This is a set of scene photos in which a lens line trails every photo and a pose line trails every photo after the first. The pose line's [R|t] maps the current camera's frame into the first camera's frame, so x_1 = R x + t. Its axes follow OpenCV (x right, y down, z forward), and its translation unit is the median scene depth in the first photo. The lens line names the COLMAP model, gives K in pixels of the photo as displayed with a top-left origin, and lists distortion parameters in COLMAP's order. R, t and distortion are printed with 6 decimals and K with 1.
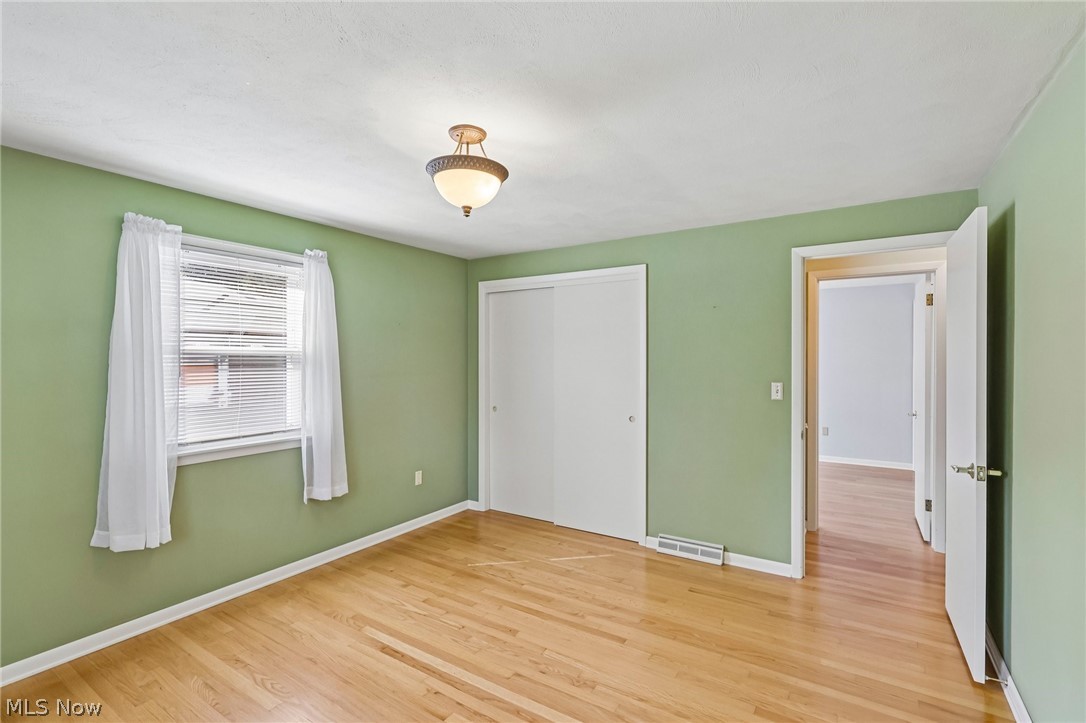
lens RADIAL K [[502.1, 0, 543.9], [0, 502.1, 361.2], [0, 0, 1]] dist [-0.003279, 0.001398]
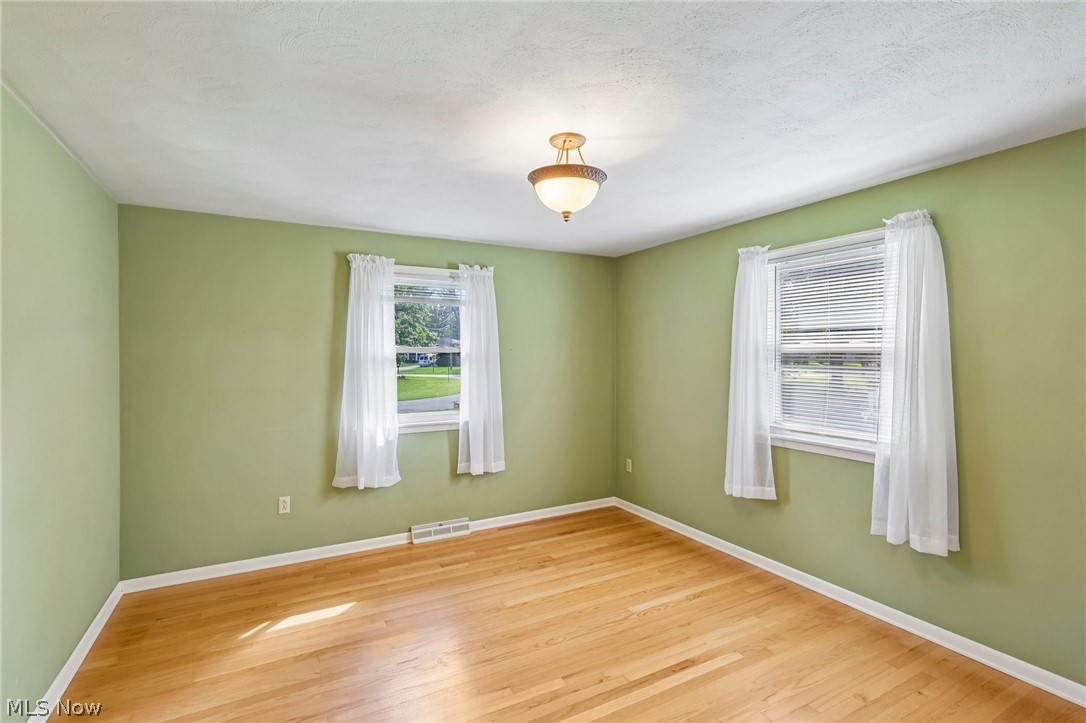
lens RADIAL K [[502.1, 0, 541.7], [0, 502.1, 362.1], [0, 0, 1]] dist [-0.003279, 0.001398]
pose [[-0.473346, 0.020673, -0.880634, 0.540065], [-0.003339, 0.999675, 0.025262, -0.016681], [0.880870, 0.014898, -0.473124, 0.997701]]
